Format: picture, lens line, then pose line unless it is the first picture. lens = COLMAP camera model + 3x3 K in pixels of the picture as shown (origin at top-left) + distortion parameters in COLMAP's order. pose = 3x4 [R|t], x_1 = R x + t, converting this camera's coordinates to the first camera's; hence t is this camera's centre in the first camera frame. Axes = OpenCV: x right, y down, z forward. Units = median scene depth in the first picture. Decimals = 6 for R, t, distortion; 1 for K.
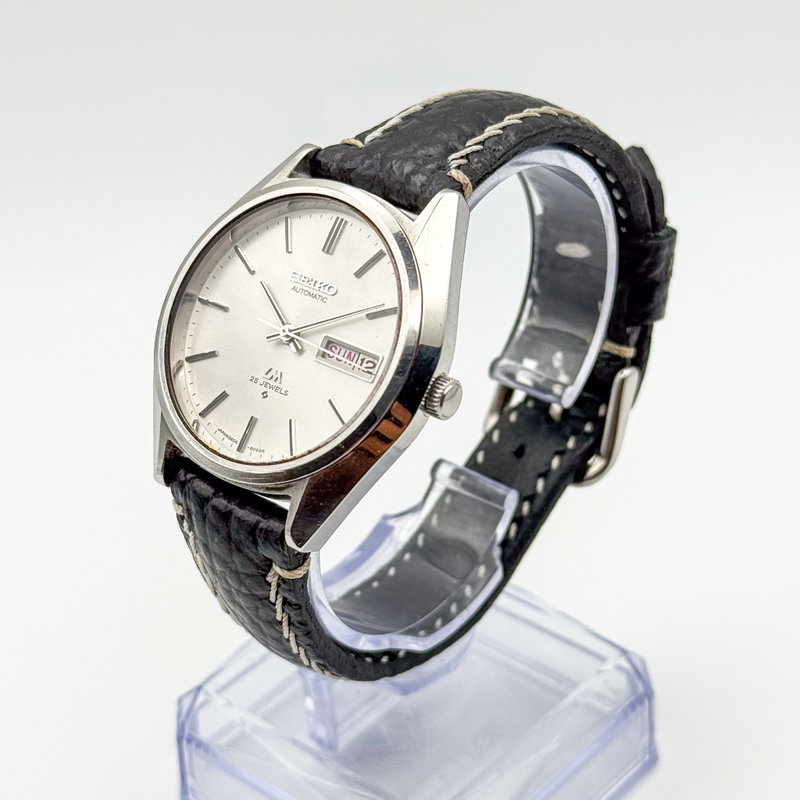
lens RADIAL K [[1869.1, 0, 400.0], [0, 1869.1, 400.0], [0, 0, 1]] dist [0.086555, -0.004003]
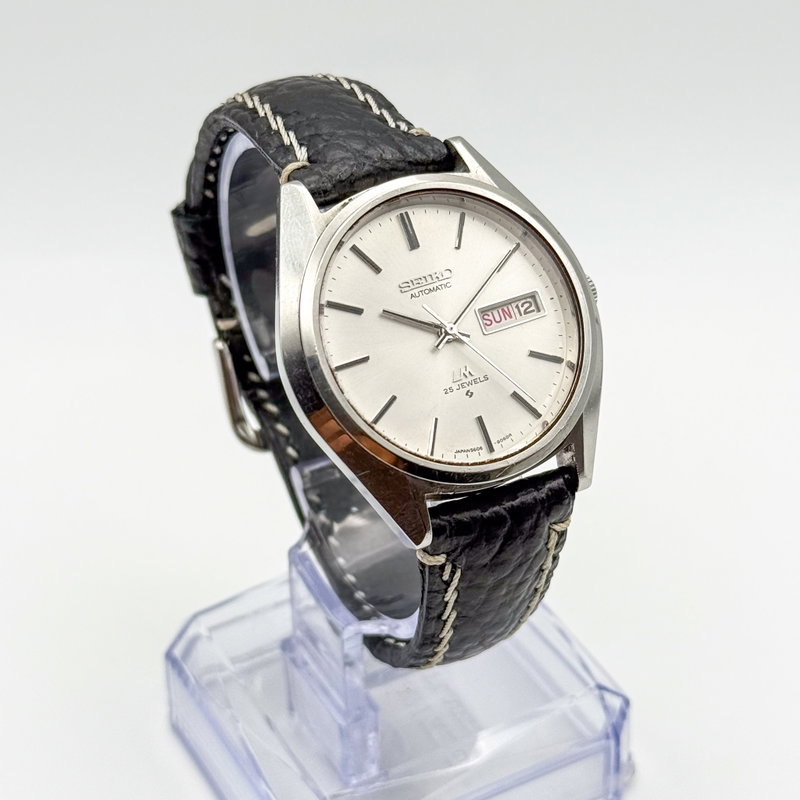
lens RADIAL K [[1869.1, 0, 400.0], [0, 1869.1, 400.0], [0, 0, 1]] dist [0.086555, -0.004003]
pose [[0.360740, -0.493241, 0.791568, -0.847366], [0.508005, 0.815682, 0.276755, -0.284902], [-0.782175, 0.302284, 0.544818, 0.475679]]
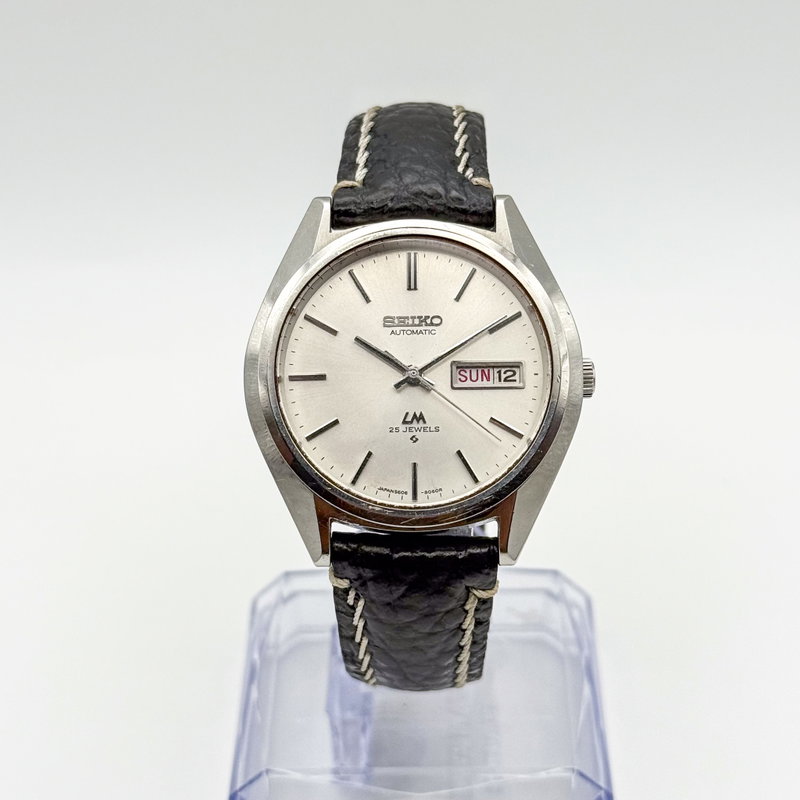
lens RADIAL K [[1869.1, 0, 400.0], [0, 1869.1, 400.0], [0, 0, 1]] dist [0.086555, -0.004003]
pose [[0.768785, -0.336343, 0.543915, -0.606502], [0.326173, 0.937804, 0.118891, -0.142046], [-0.550073, 0.086009, 0.830676, 0.153175]]
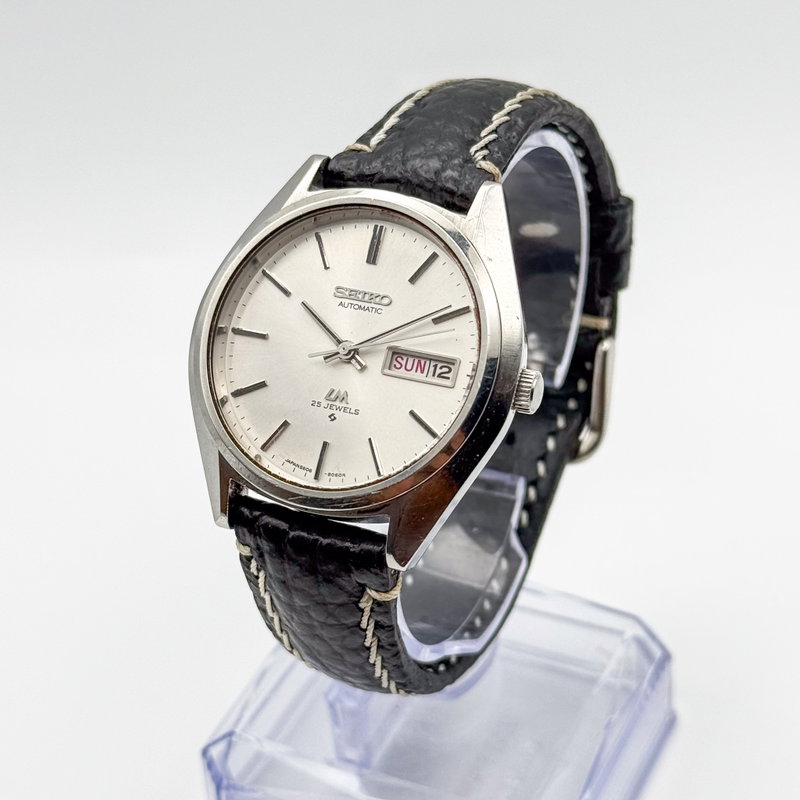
lens RADIAL K [[1878.2, 0, 398.6], [0, 1878.2, 419.3], [0, 0, 1]] dist [0.061099, 0.302175]
pose [[0.964341, -0.153821, 0.215372, -0.241097], [0.151121, 0.988088, 0.029050, -0.024087], [-0.217276, 0.004533, 0.976100, 0.045484]]
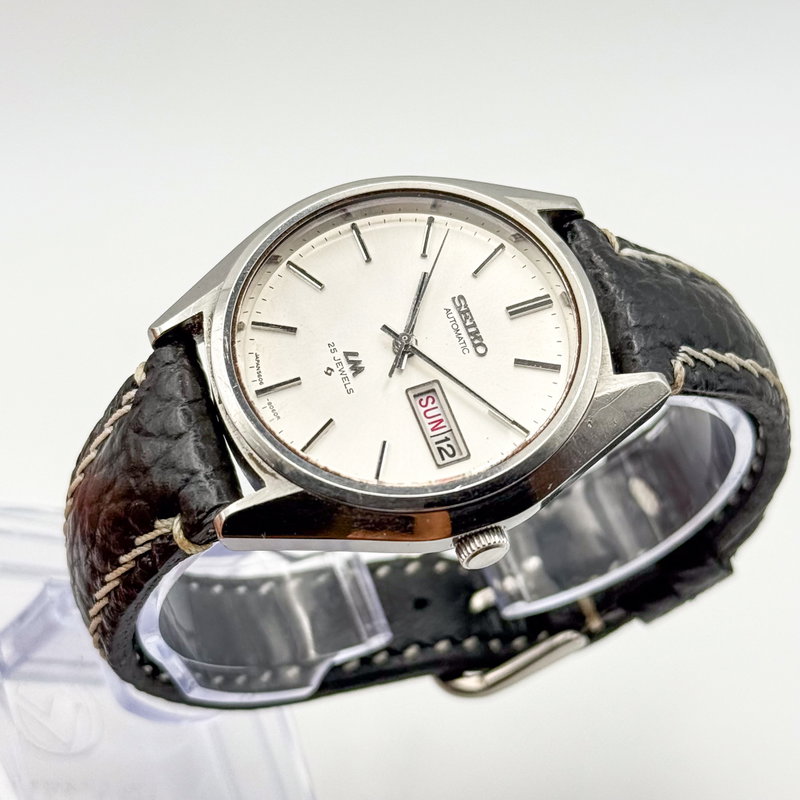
lens RADIAL K [[1944.7, 0, 400.0], [0, 1944.7, 400.0], [0, 0, 1]] dist [0.068048, 0.713984]
pose [[0.647821, 0.749699, 0.135202, -0.152406], [-0.749645, 0.658938, -0.061904, 0.033550], [-0.135500, -0.061251, 0.988882, 0.158387]]
